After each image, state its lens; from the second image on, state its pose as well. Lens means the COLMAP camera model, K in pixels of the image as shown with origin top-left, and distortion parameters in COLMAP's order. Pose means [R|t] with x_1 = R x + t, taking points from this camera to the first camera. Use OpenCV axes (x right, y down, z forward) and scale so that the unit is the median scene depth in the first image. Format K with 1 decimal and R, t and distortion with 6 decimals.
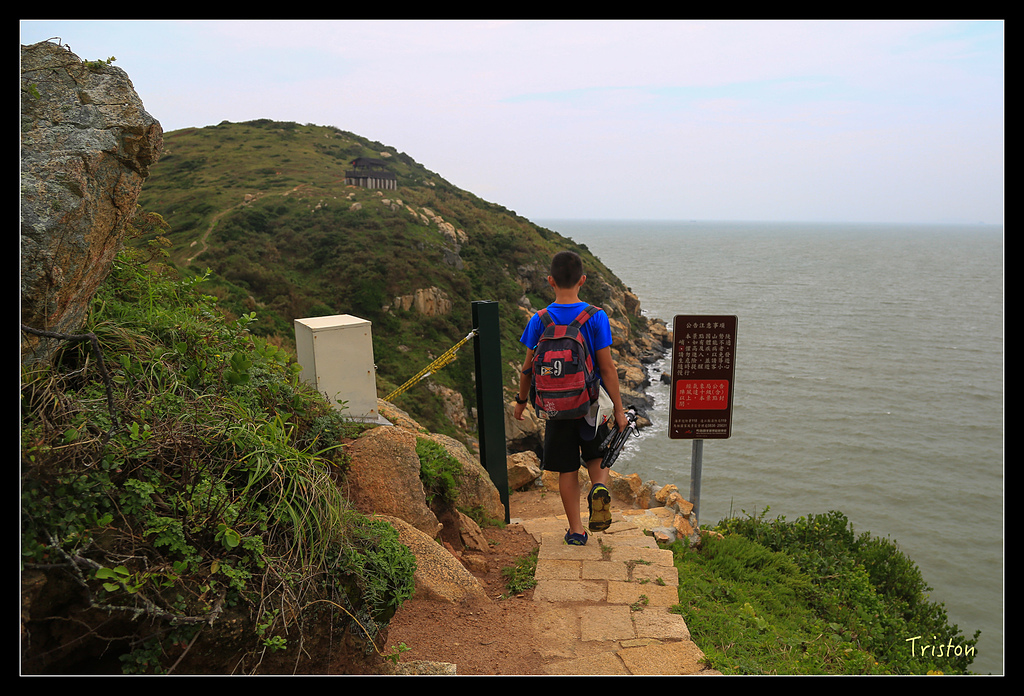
lens RADIAL K [[701.1, 0, 530.1], [0, 701.1, 344.8], [0, 0, 1]] dist [-0.101708, 0.069144]
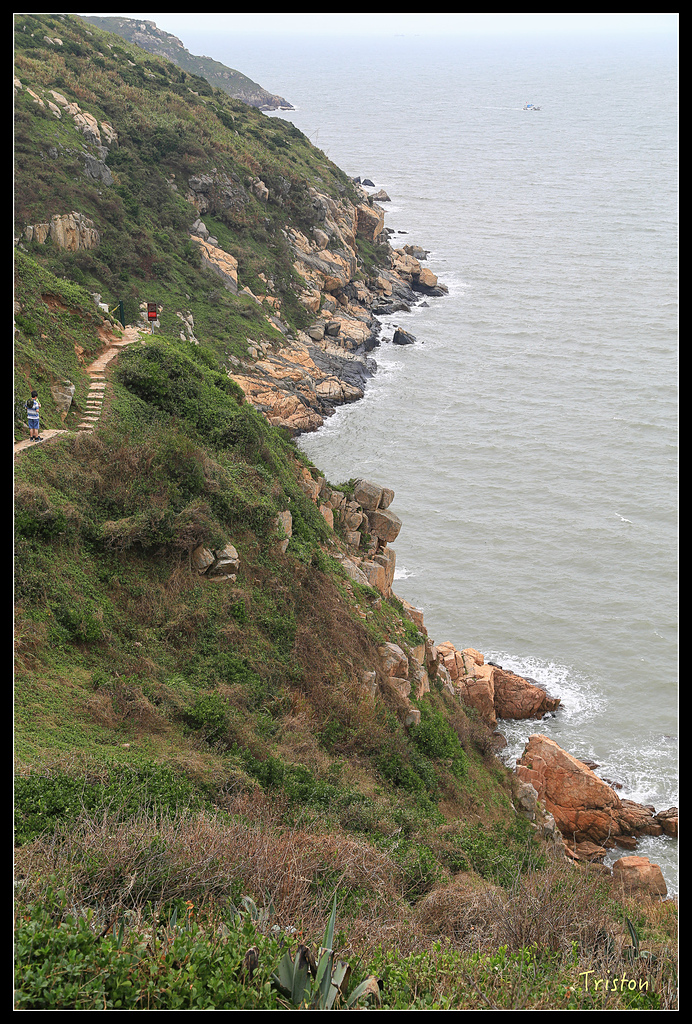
lens RADIAL K [[1485.7, 0, 346.0], [0, 1485.7, 512.0], [0, 0, 1]] dist [0.230871, 0.013475]
pose [[0.998058, -0.008413, 0.061724, 0.048007], [-0.001170, 0.988133, 0.153593, -0.010456], [-0.062284, -0.153367, 0.986204, -0.623443]]
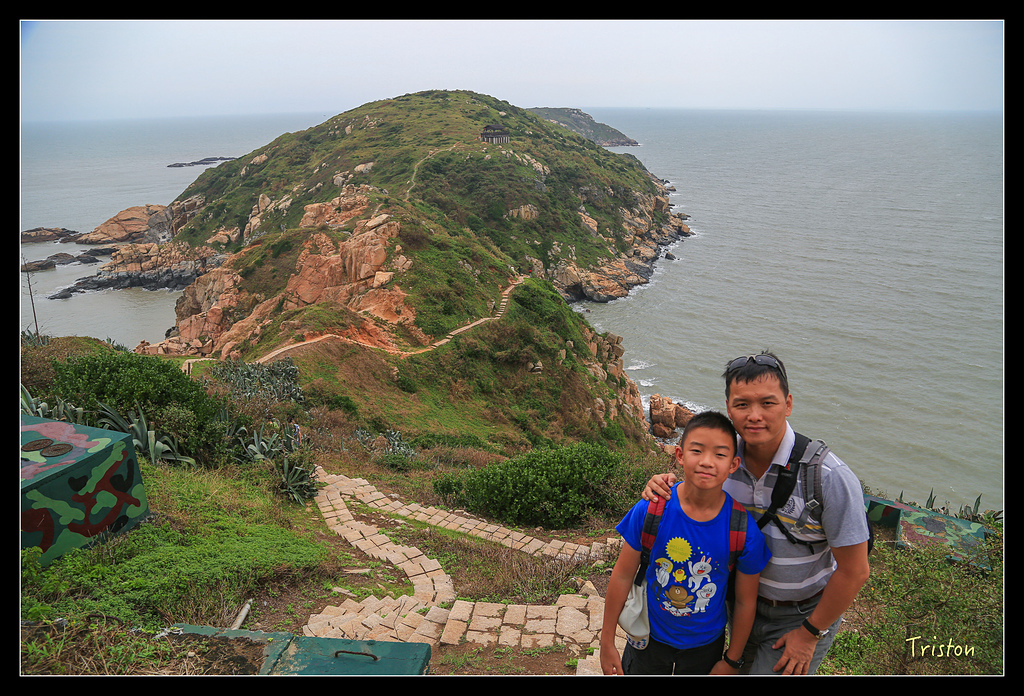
lens RADIAL K [[701.1, 0, 530.1], [0, 701.1, 344.8], [0, 0, 1]] dist [-0.101708, 0.069144]
pose [[0.989707, 0.049141, -0.134404, 0.118434], [-0.022126, 0.980445, 0.195548, -0.069693], [0.141385, -0.190561, 0.971440, -0.785670]]
